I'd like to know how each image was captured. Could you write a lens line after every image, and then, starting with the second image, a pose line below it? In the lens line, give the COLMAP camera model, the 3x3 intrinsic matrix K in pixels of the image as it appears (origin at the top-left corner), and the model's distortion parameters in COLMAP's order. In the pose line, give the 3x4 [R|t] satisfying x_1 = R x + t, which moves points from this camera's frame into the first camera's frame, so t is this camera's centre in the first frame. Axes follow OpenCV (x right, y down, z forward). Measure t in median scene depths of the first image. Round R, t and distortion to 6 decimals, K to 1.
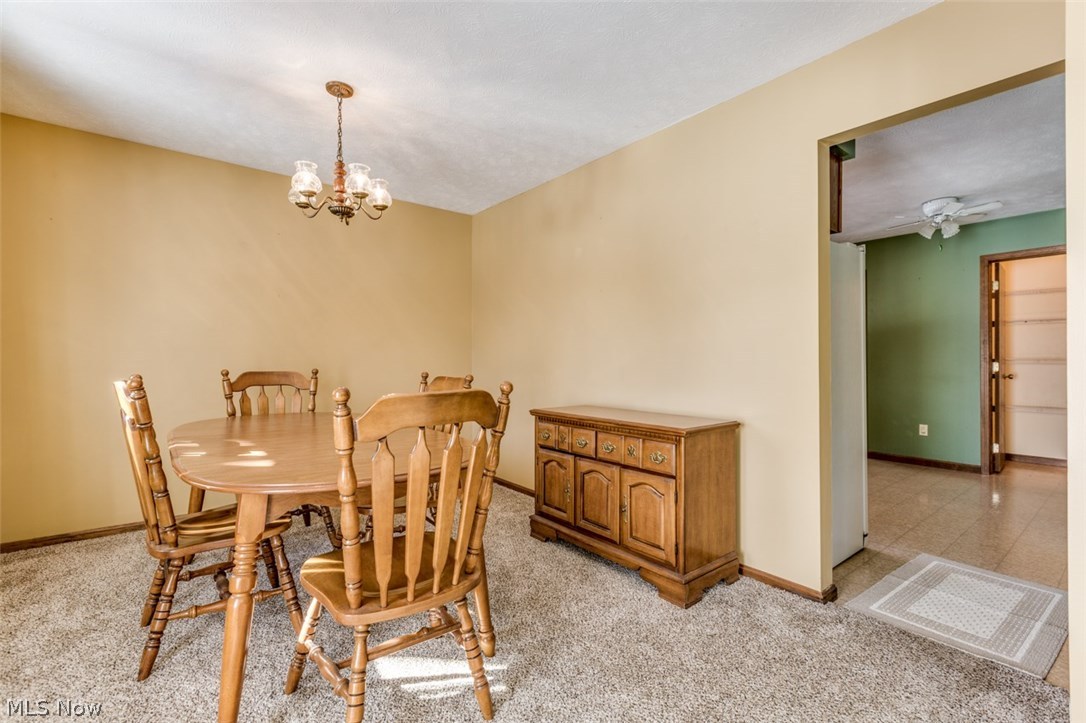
lens RADIAL K [[489.6, 0, 538.0], [0, 489.6, 358.0], [0, 0, 1]] dist [0.004334, 0.000293]
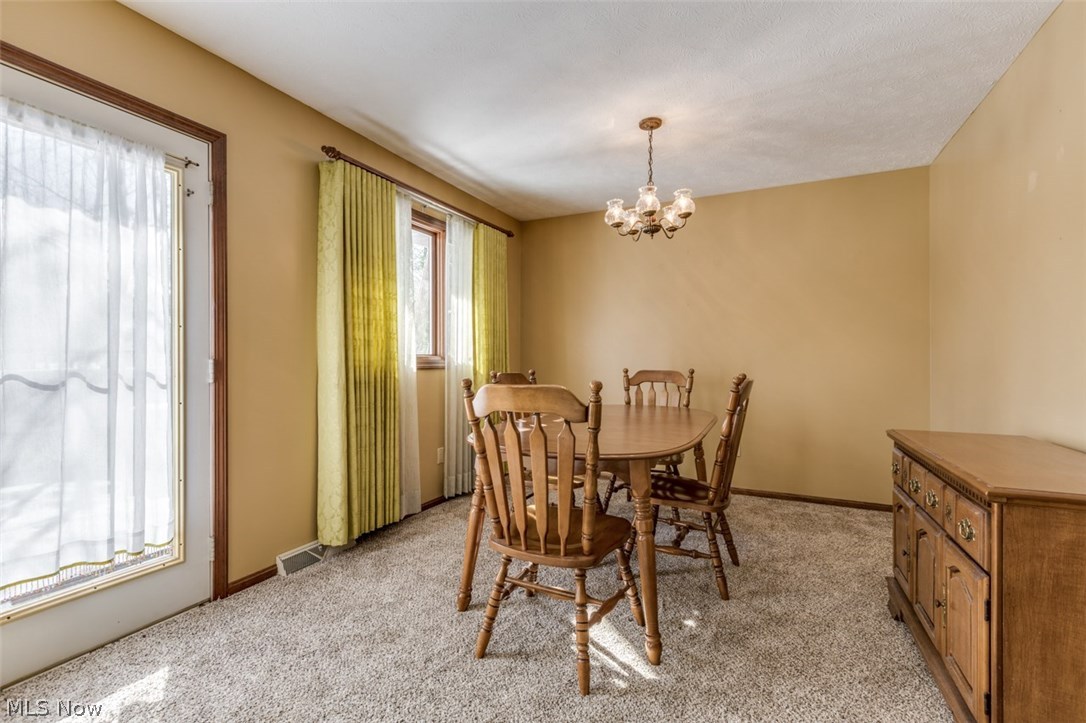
lens RADIAL K [[489.6, 0, 537.3], [0, 489.6, 360.5], [0, 0, 1]] dist [0.004334, 0.000293]
pose [[0.422579, -0.000218, -0.906326, 0.435859], [0.000615, 1.000000, 0.000046, 0.002813], [0.906326, -0.000577, 0.422579, 0.234995]]
